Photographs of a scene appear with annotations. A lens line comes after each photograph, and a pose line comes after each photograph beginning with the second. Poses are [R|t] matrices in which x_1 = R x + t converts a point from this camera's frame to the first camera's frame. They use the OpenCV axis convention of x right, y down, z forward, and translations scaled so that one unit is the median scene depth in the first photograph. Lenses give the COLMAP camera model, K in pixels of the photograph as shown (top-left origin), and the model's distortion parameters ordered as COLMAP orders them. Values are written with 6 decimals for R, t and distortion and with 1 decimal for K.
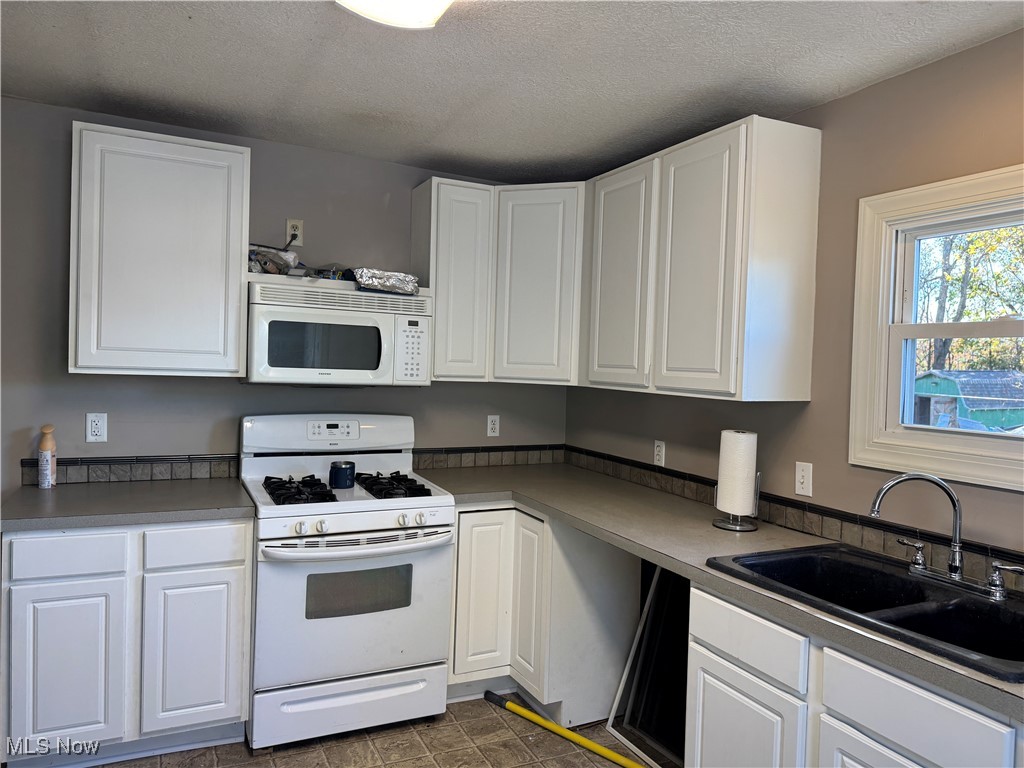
lens RADIAL K [[704.2, 0, 512.0], [0, 704.2, 384.0], [0, 0, 1]] dist [-0.003248, -0.000763]
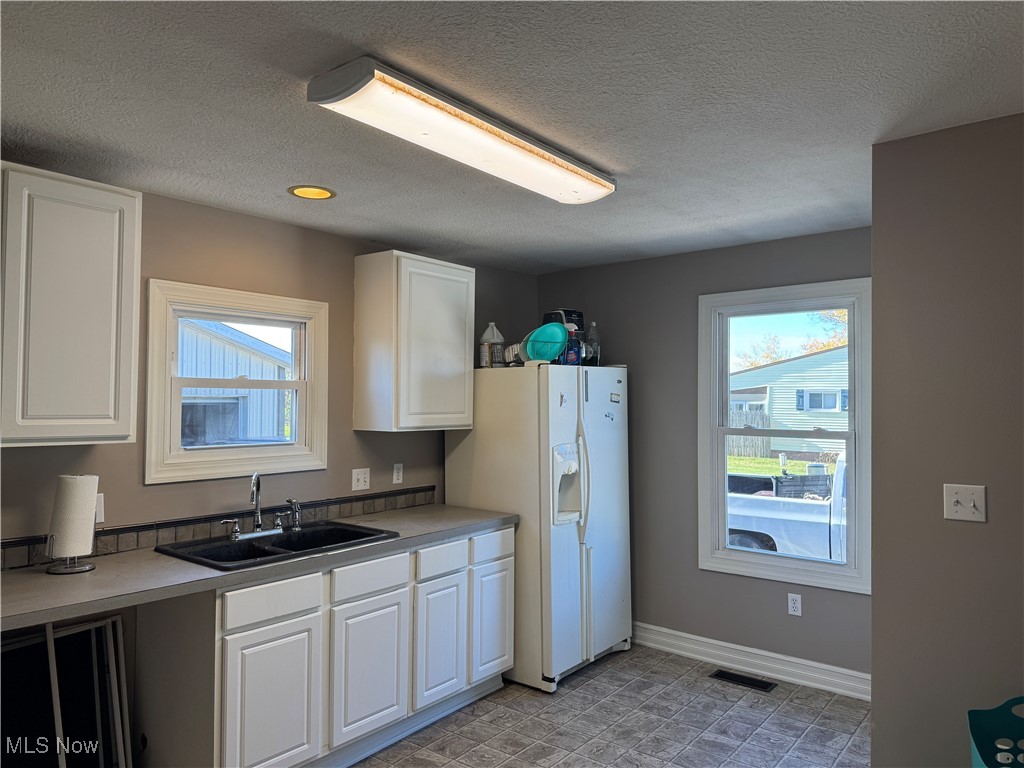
lens RADIAL K [[709.9, 0, 512.0], [0, 709.9, 384.0], [0, 0, 1]] dist [-0.003460, -0.001147]
pose [[-0.418842, -0.009508, 0.908010, -1.104569], [0.006112, 0.999893, 0.013290, -0.093307], [-0.908039, 0.011116, -0.418739, 1.087833]]
